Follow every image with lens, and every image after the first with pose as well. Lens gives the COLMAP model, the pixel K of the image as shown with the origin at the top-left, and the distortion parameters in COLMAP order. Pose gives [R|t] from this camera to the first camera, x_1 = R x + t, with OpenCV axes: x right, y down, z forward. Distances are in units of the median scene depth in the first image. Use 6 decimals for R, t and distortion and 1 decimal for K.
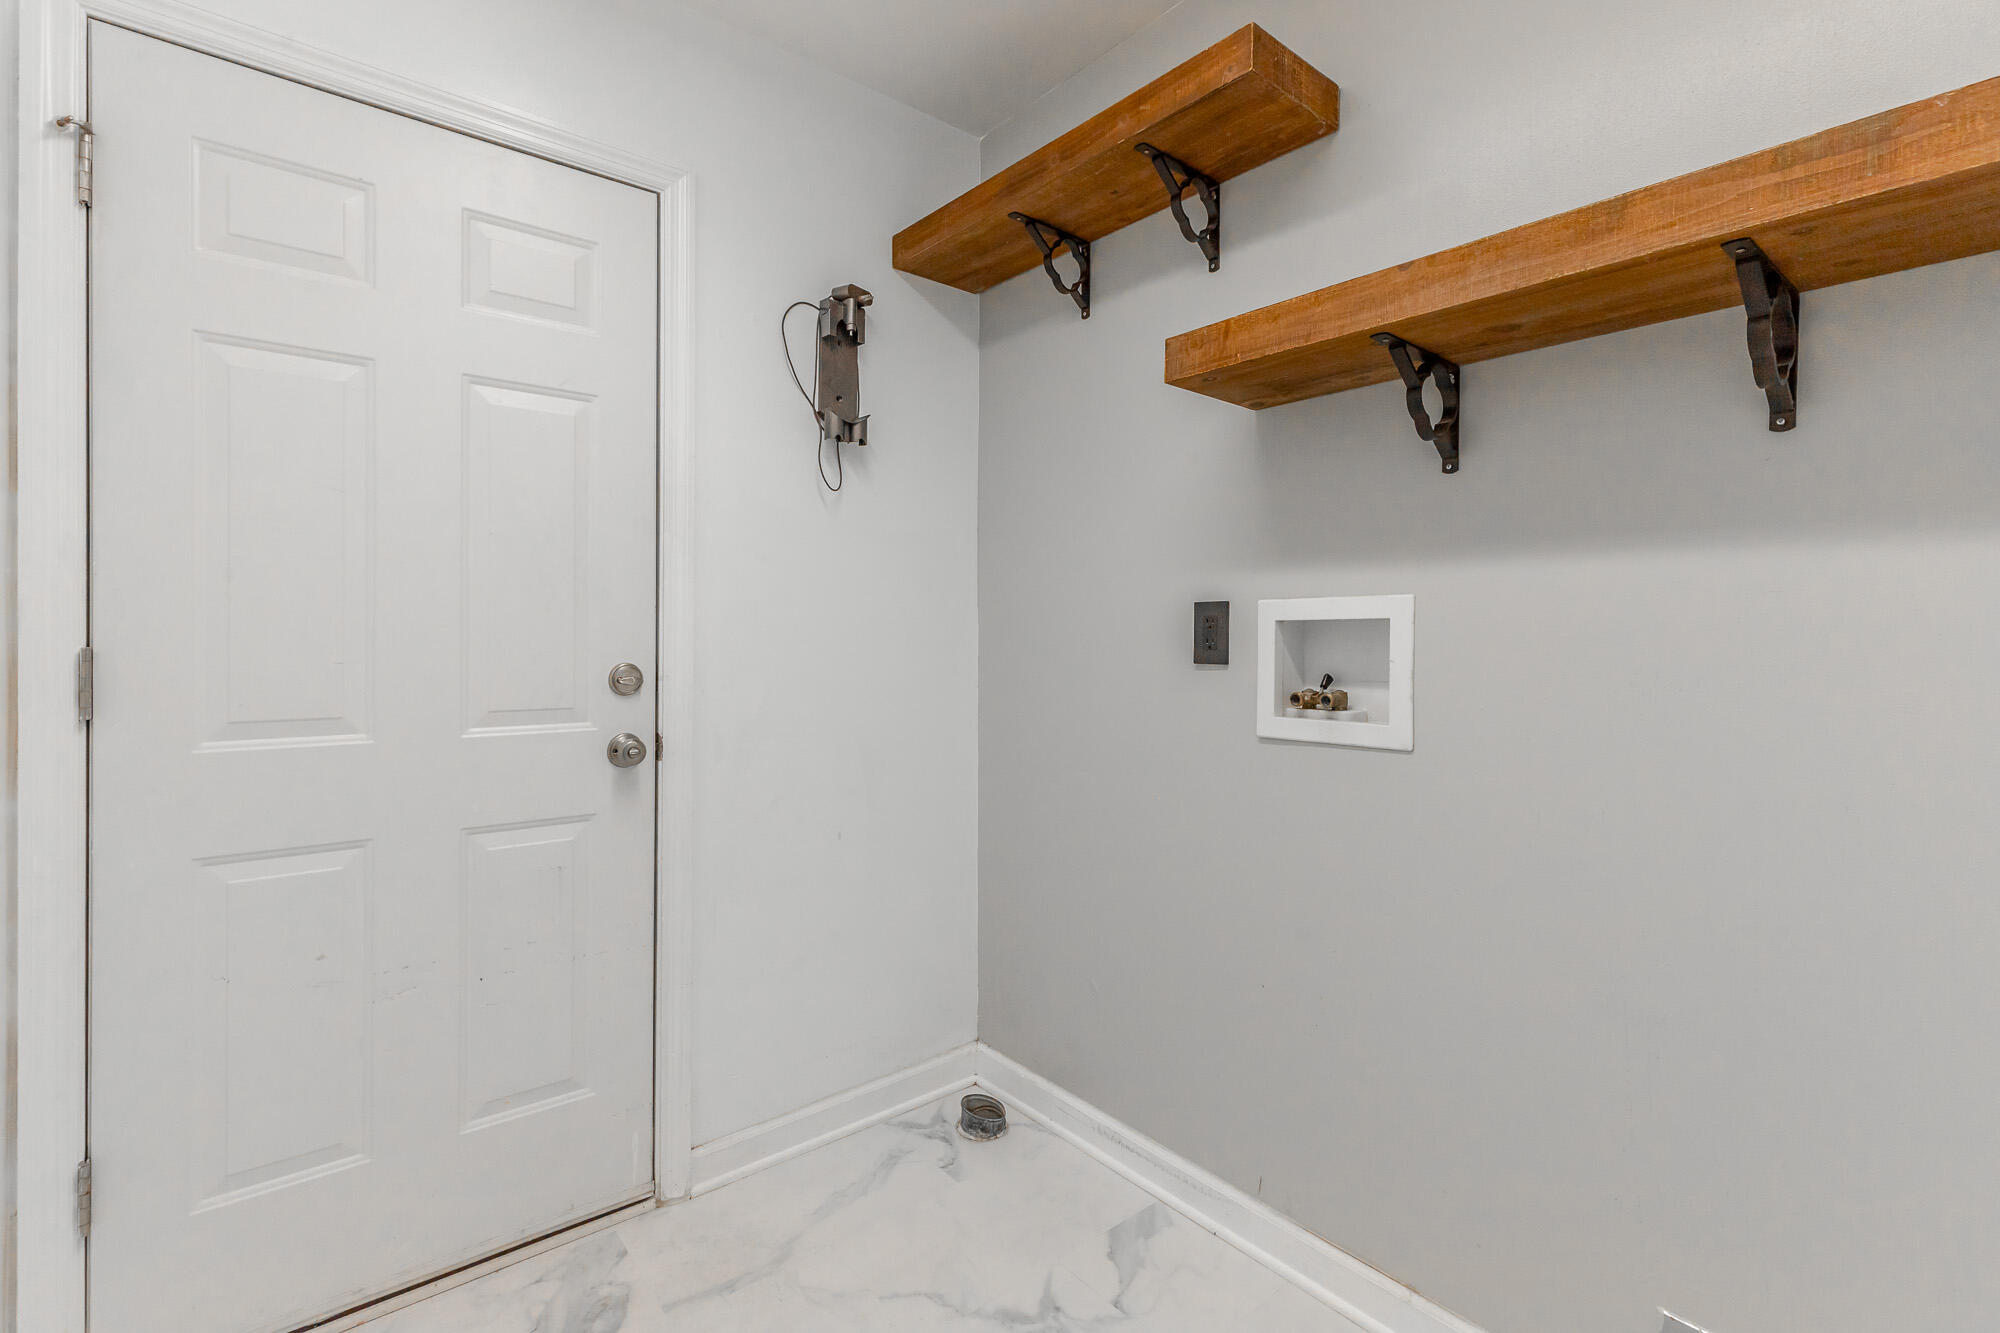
lens RADIAL K [[904.5, 0, 1004.7], [0, 904.5, 669.4], [0, 0, 1]] dist [0.007650, -0.000248]
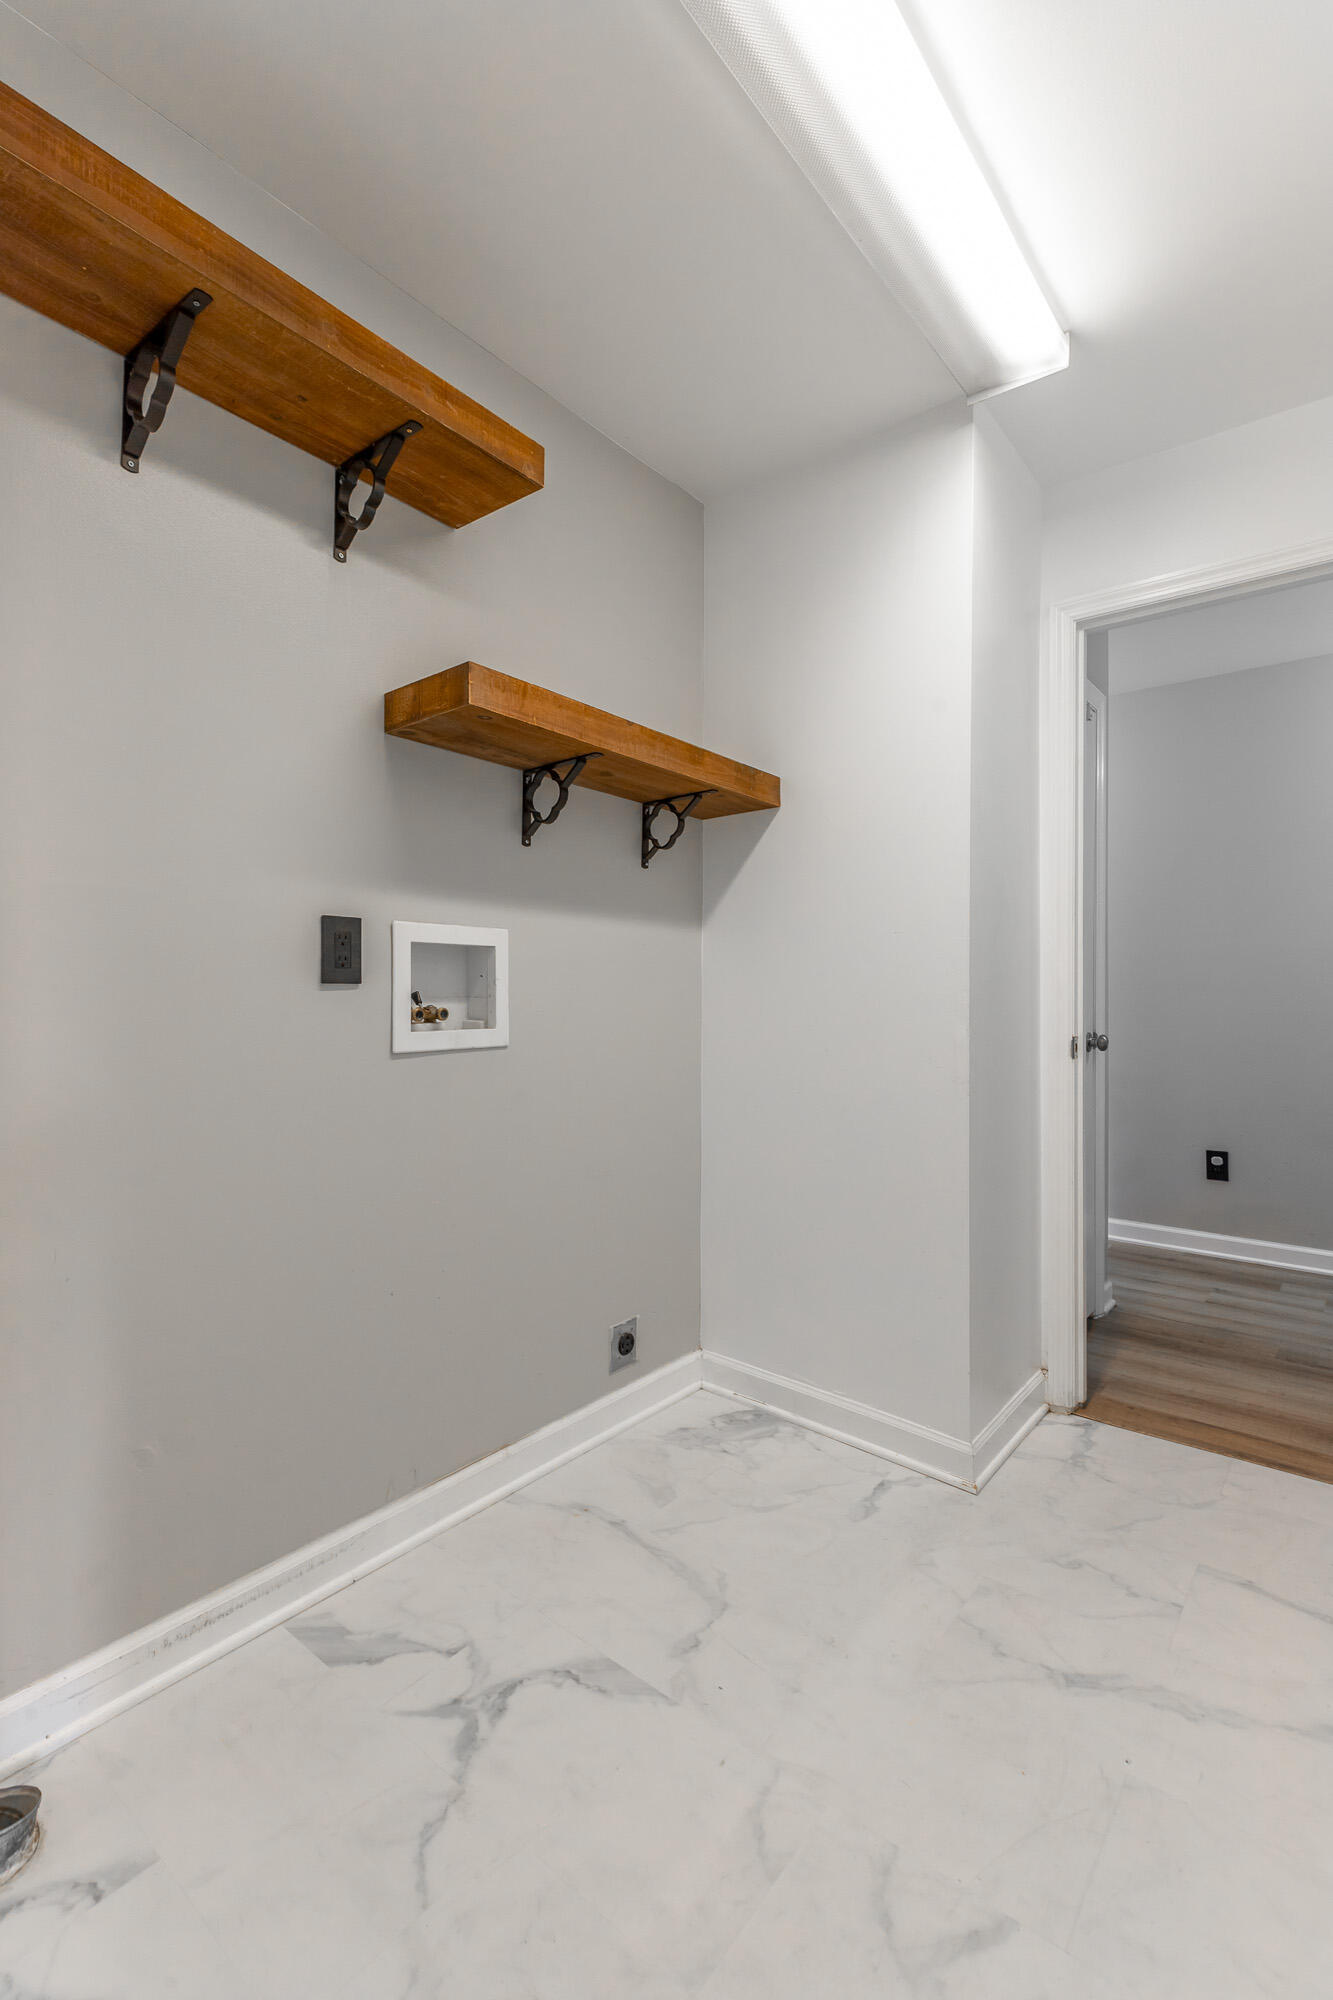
lens RADIAL K [[904.5, 0, 664.9], [0, 904.5, 1016.5], [0, 0, 1]] dist [0.007650, -0.000248]
pose [[-0.200855, -0.035318, 0.978984, -0.817439], [0.021382, 0.998954, 0.040426, -0.002795], [-0.979388, 0.029053, -0.199890, 0.934393]]
